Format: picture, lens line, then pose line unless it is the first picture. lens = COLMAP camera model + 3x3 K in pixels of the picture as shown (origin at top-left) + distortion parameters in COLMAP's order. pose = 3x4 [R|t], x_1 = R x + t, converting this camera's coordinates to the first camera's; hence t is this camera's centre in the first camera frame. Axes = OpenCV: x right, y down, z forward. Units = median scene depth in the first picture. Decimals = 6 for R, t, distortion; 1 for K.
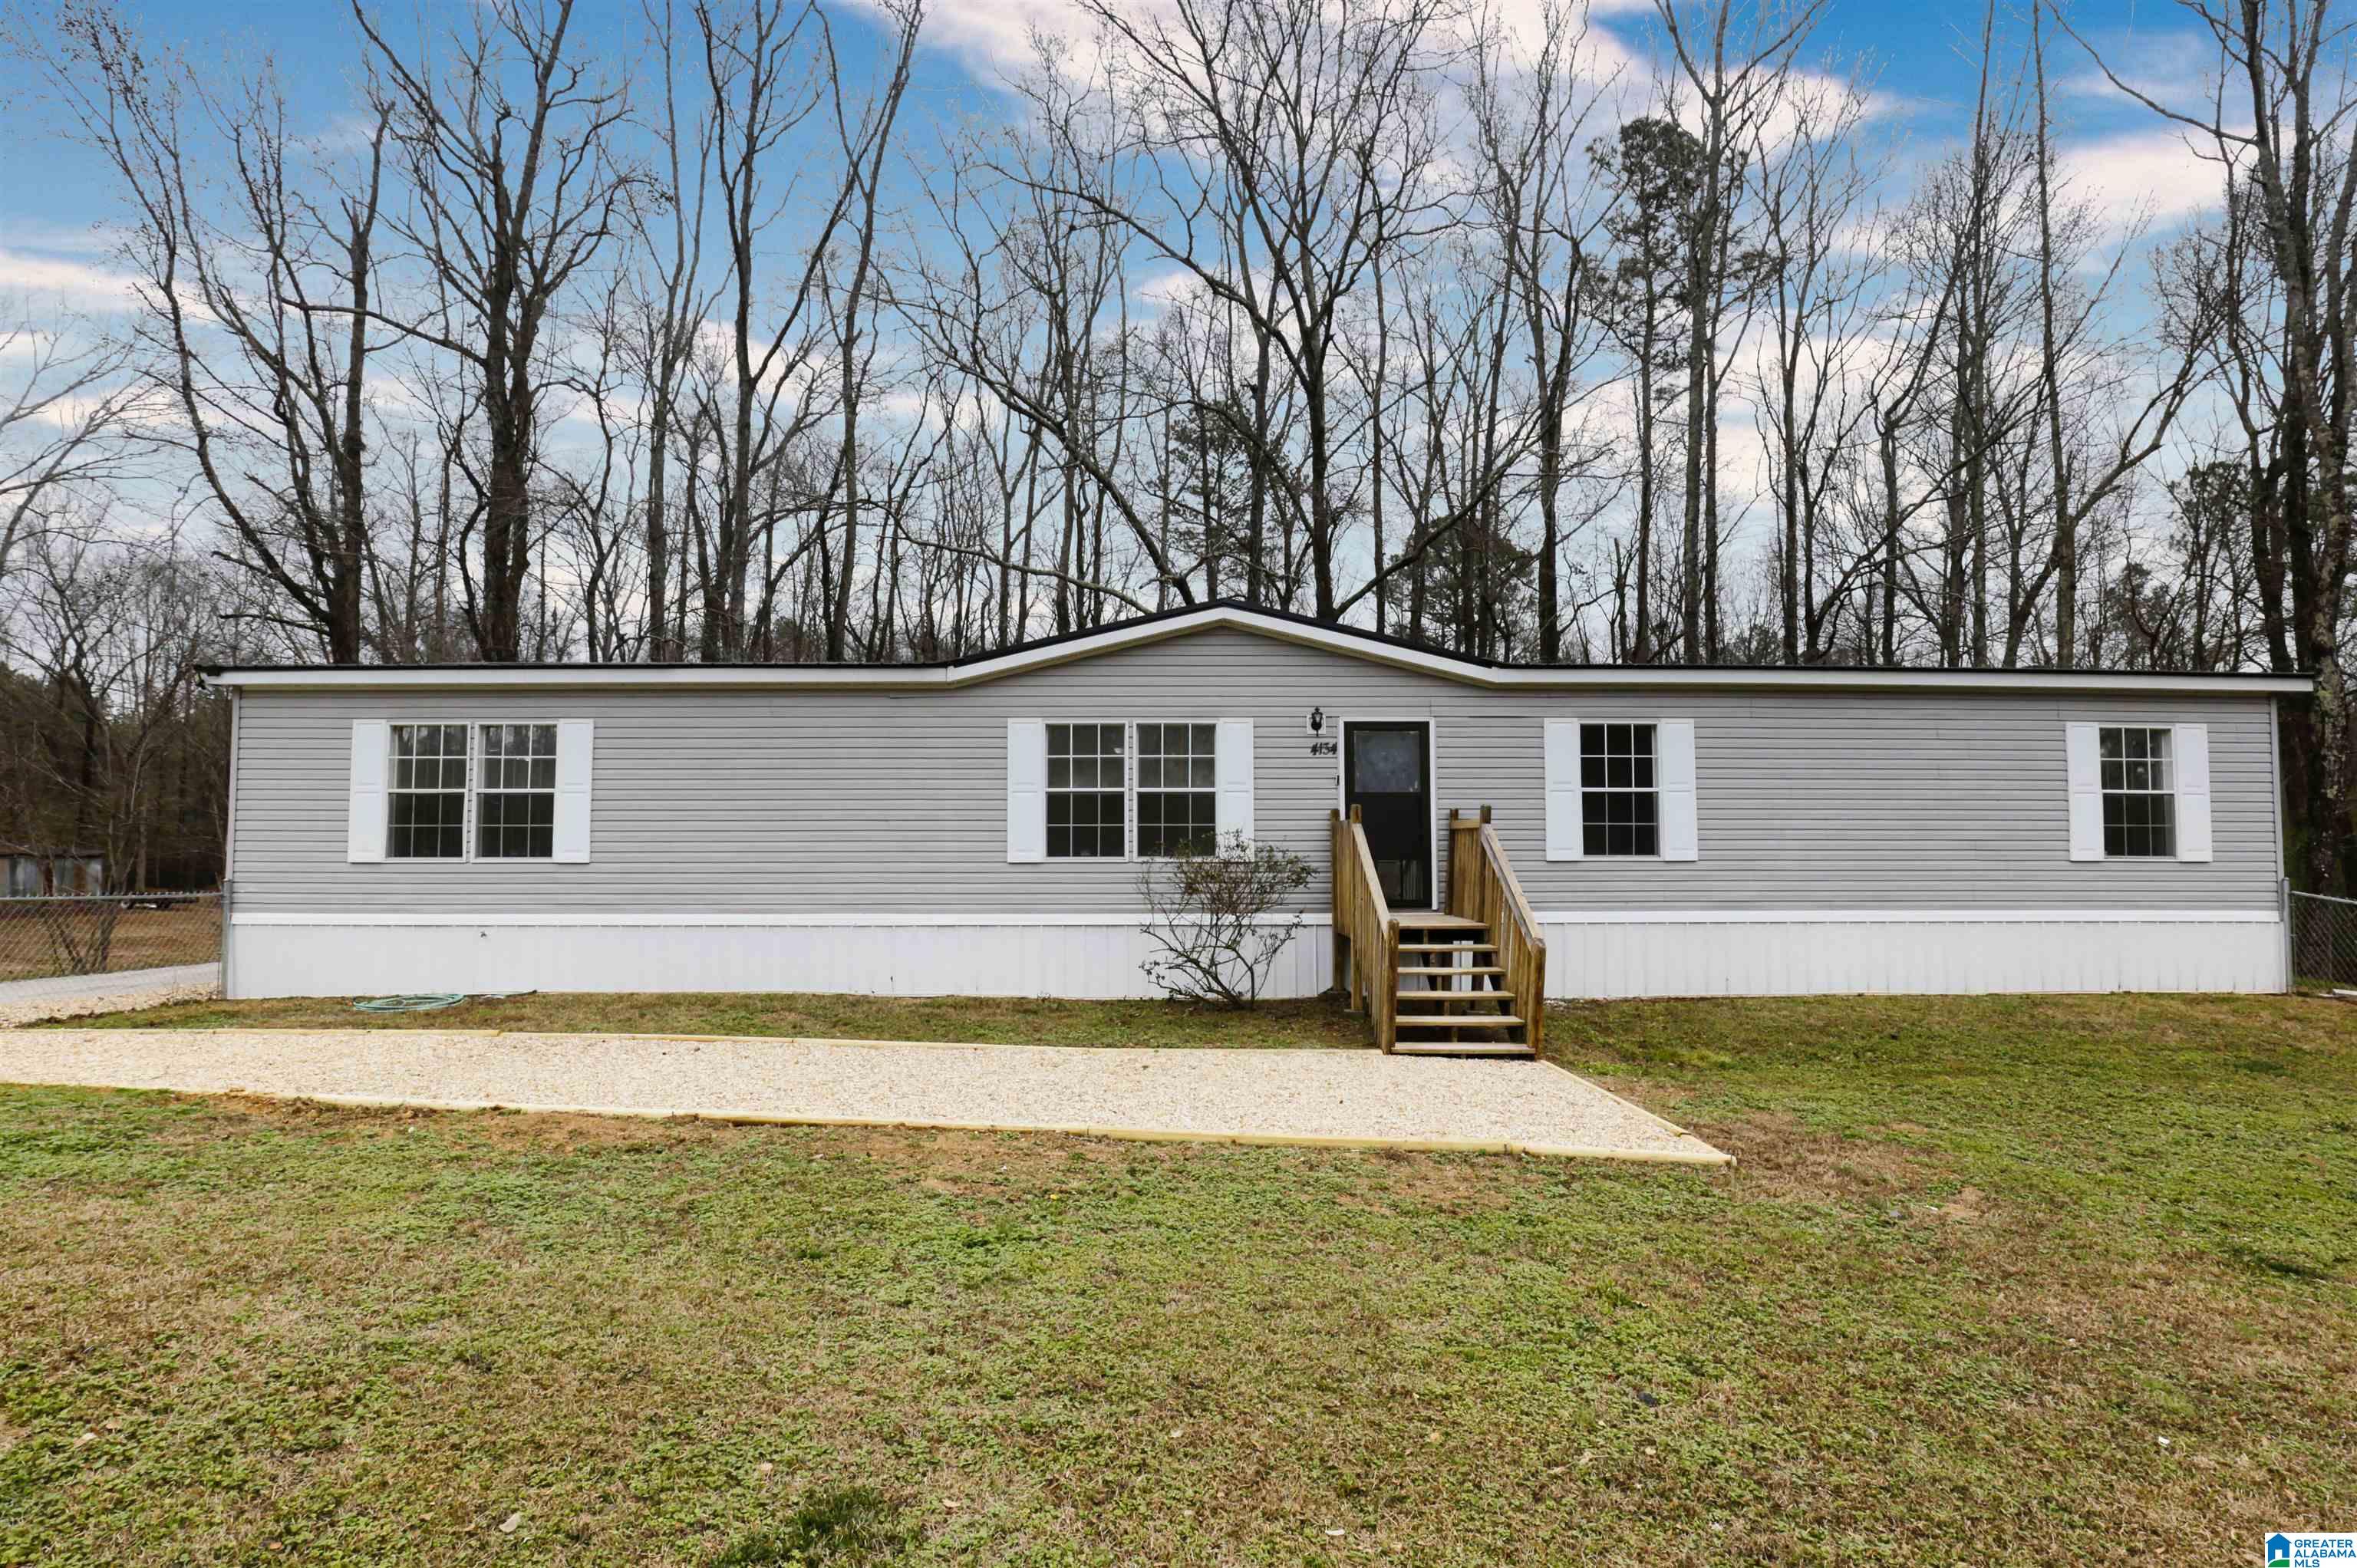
lens RADIAL K [[1124.8, 0, 1137.3], [0, 1124.8, 787.0], [0, 0, 1]] dist [-0.031437, 0.000426]
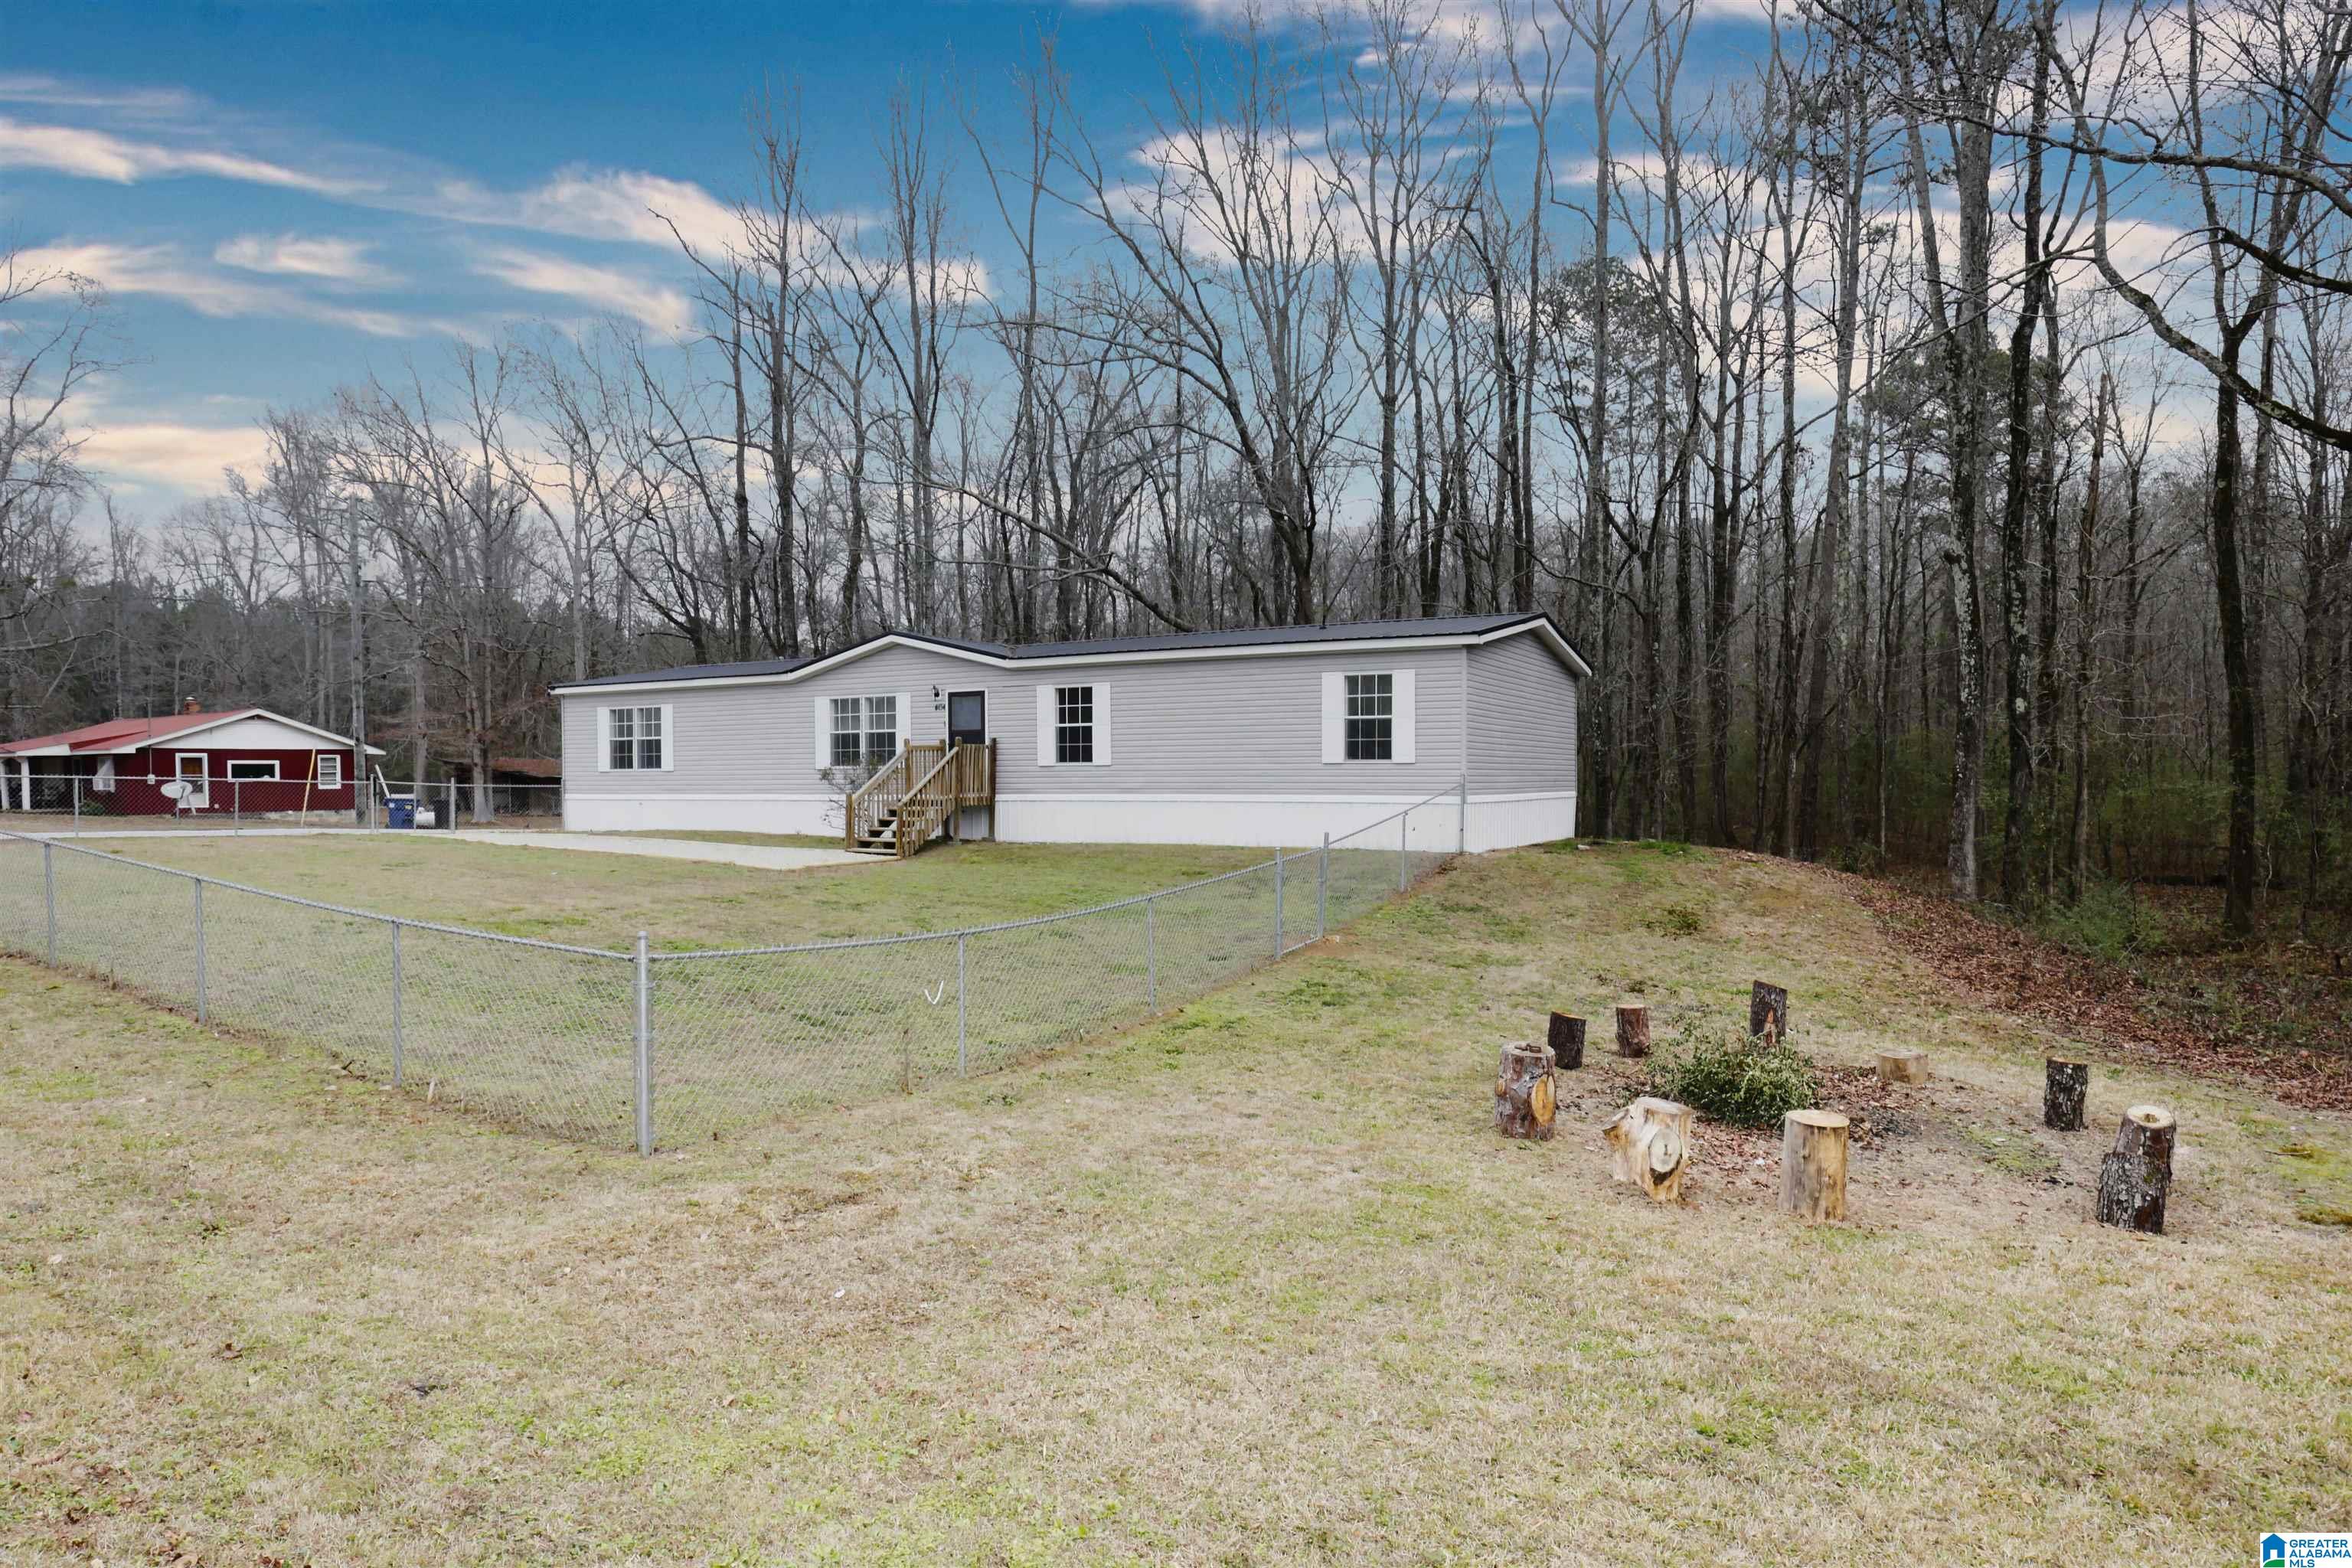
lens RADIAL K [[1281.7, 0, 1176.0], [0, 1281.7, 784.0], [0, 0, 1]] dist [0.033239, 0.000047]
pose [[0.867718, -0.002384, -0.497052, 1.565514], [0.030434, 0.998367, 0.048341, 0.002461], [0.496125, -0.057073, 0.866373, -0.666038]]
